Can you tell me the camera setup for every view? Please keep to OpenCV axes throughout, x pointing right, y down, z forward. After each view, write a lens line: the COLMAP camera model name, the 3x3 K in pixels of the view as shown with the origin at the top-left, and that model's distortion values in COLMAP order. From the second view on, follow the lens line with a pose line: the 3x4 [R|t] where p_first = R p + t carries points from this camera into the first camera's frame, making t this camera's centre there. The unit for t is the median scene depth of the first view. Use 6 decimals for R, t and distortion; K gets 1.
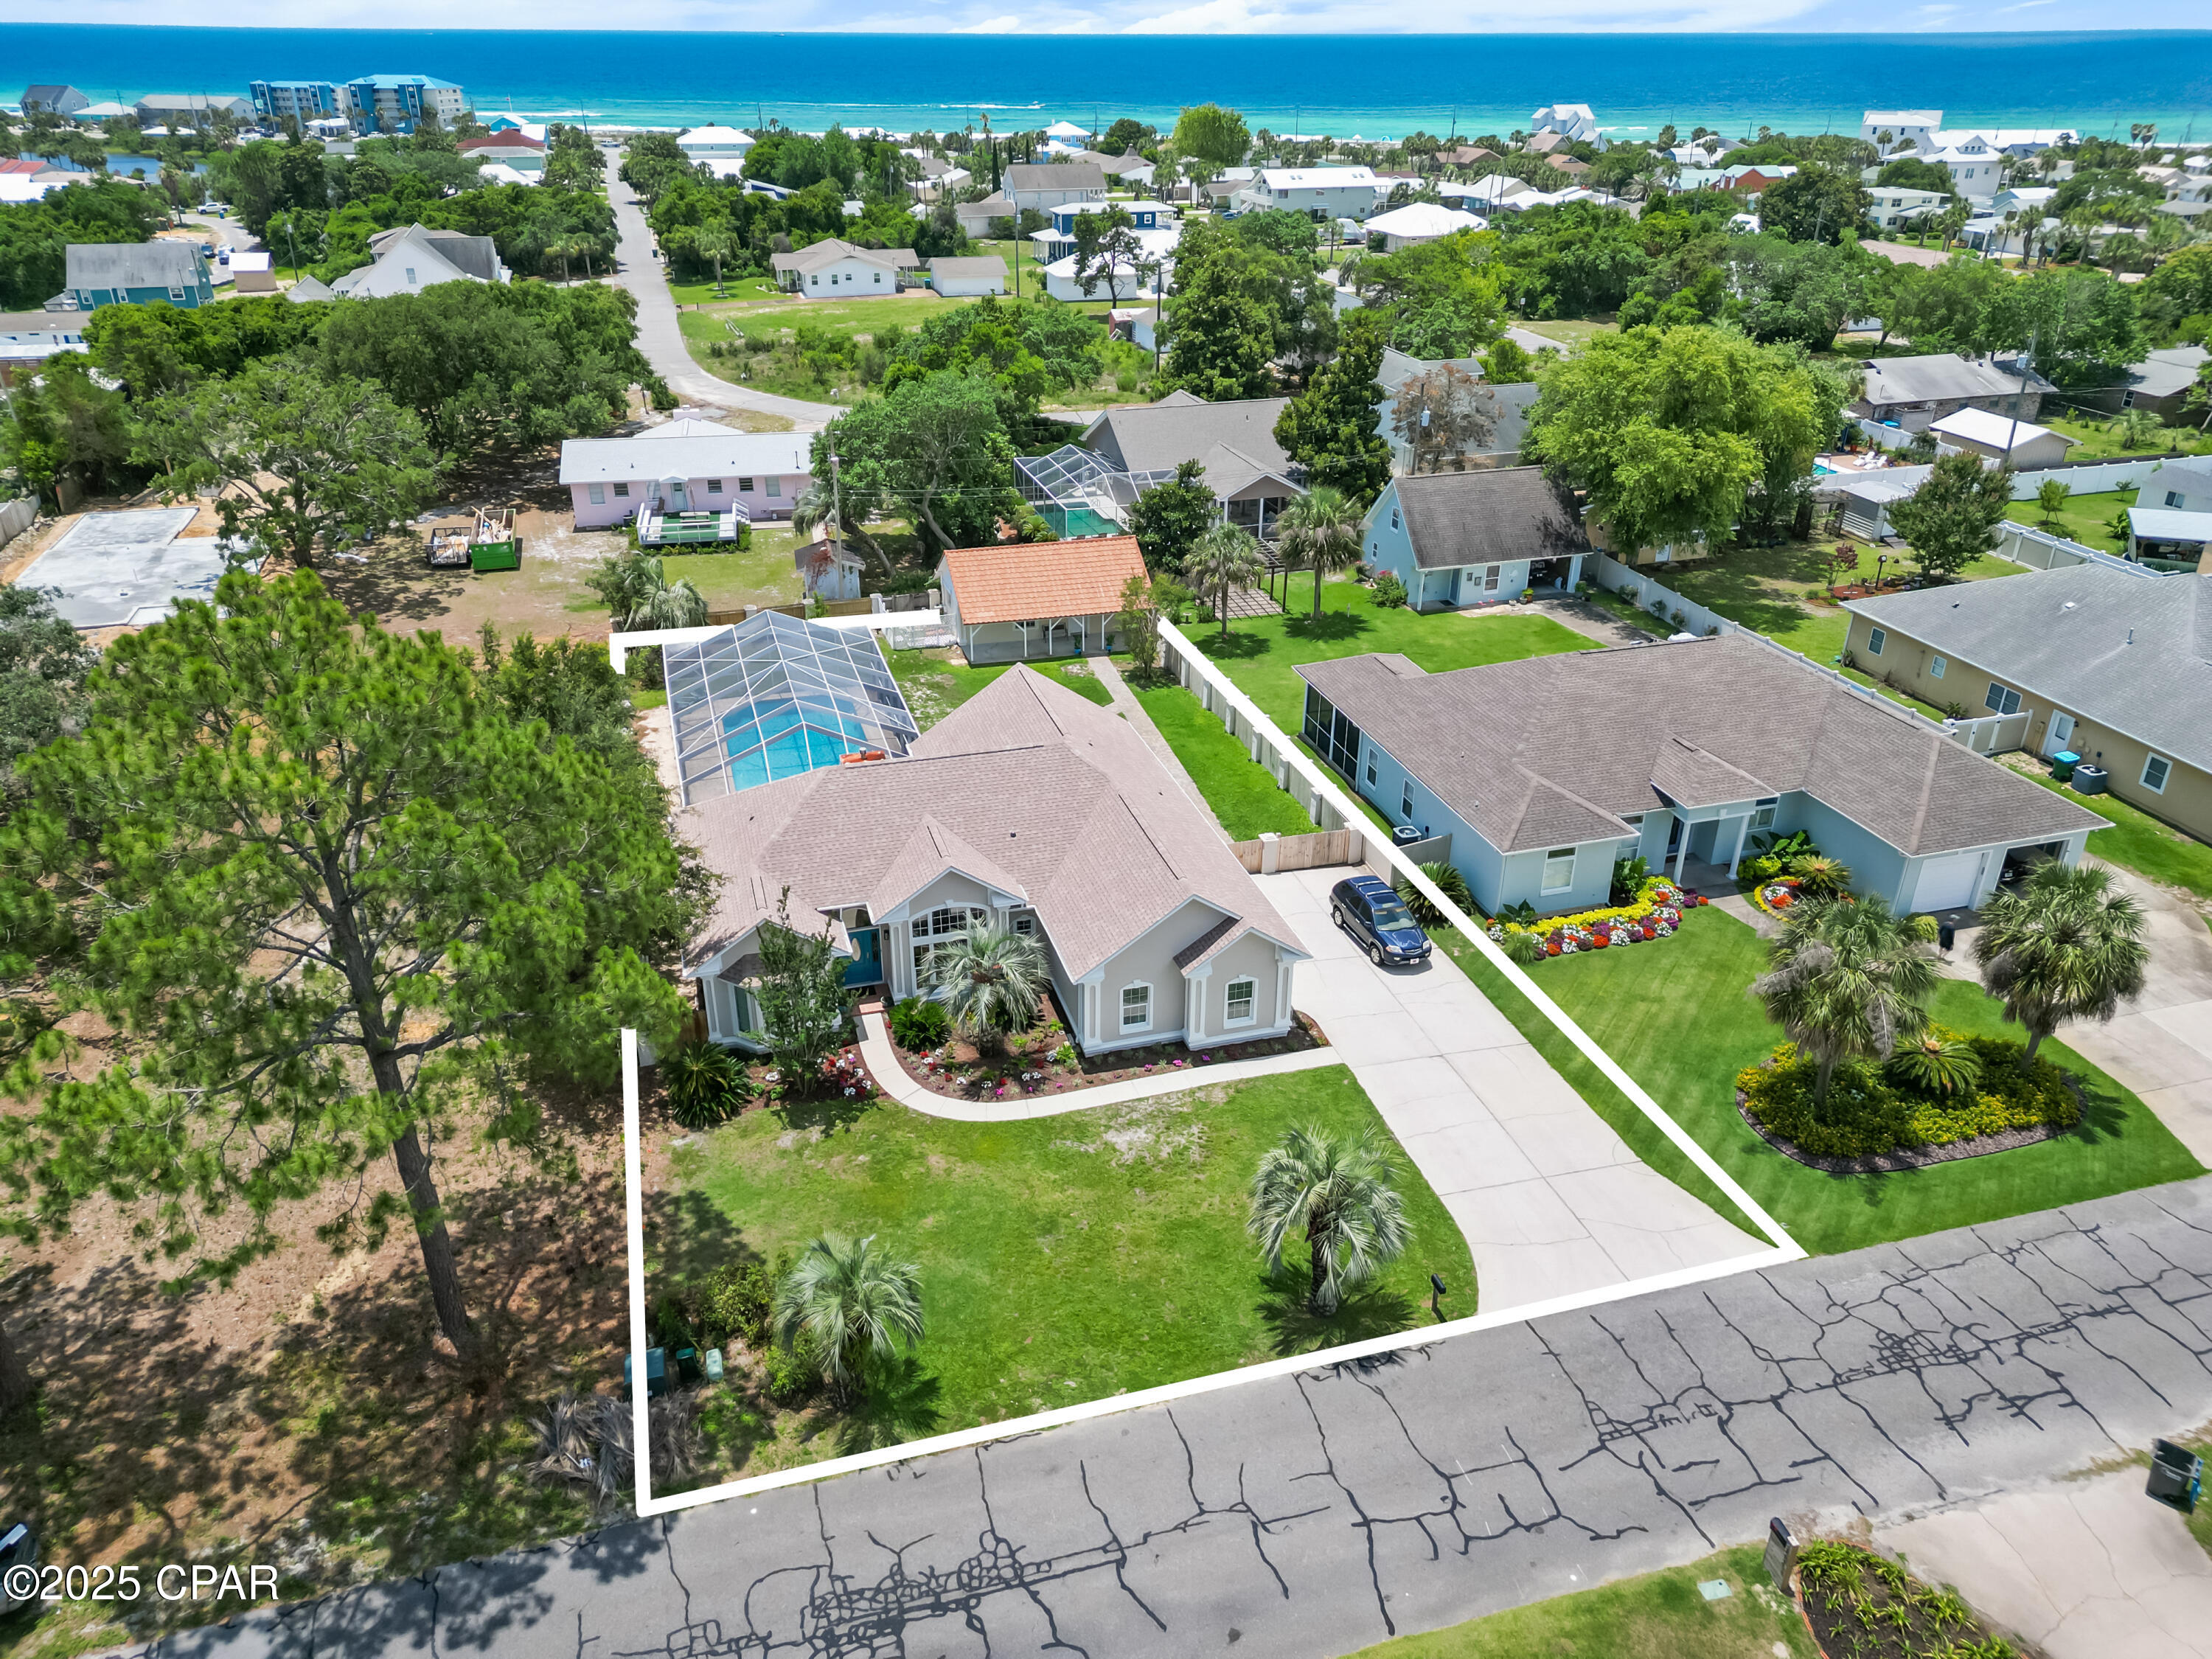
lens RADIAL K [[1534.9, 0, 1106.0], [0, 1534.9, 829.5], [0, 0, 1]] dist [0.062161, -0.057254]
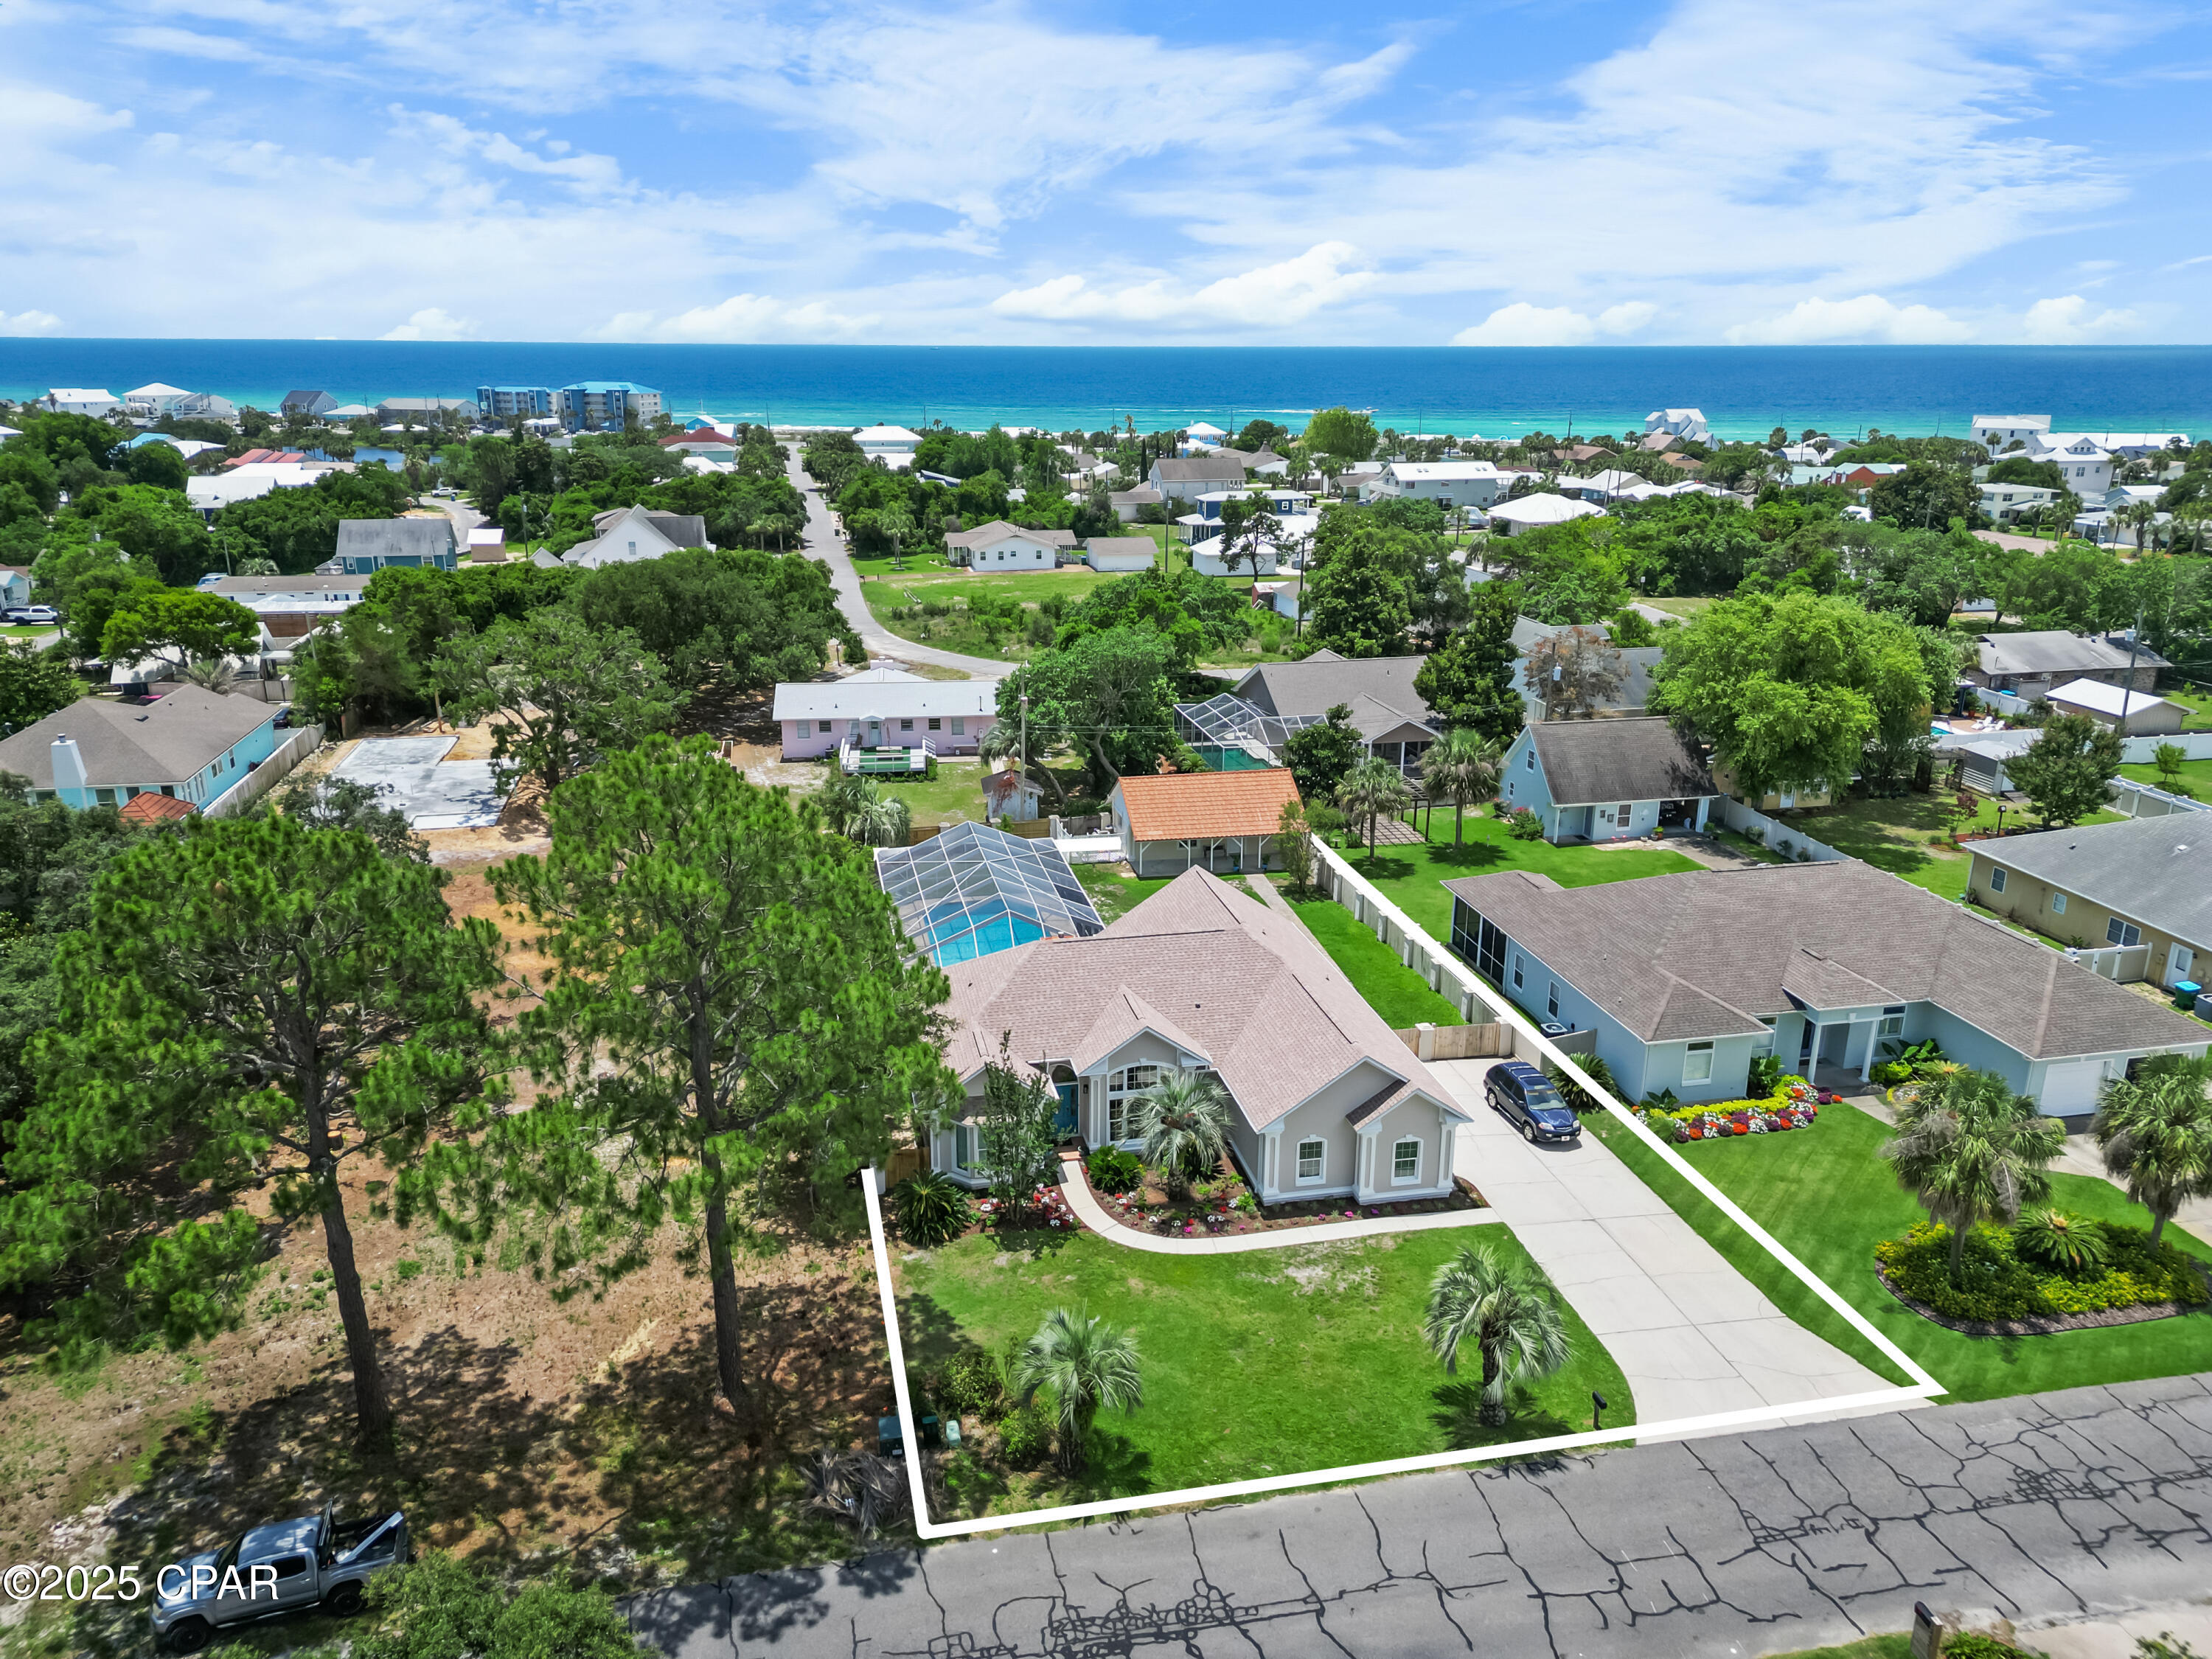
lens RADIAL K [[1534.9, 0, 1106.0], [0, 1534.9, 829.5], [0, 0, 1]] dist [0.062161, -0.057254]
pose [[0.996838, 0.024347, -0.075635, -0.034458], [-0.036829, 0.985048, -0.168300, 0.050323], [0.070407, 0.170554, 0.982830, -0.101761]]
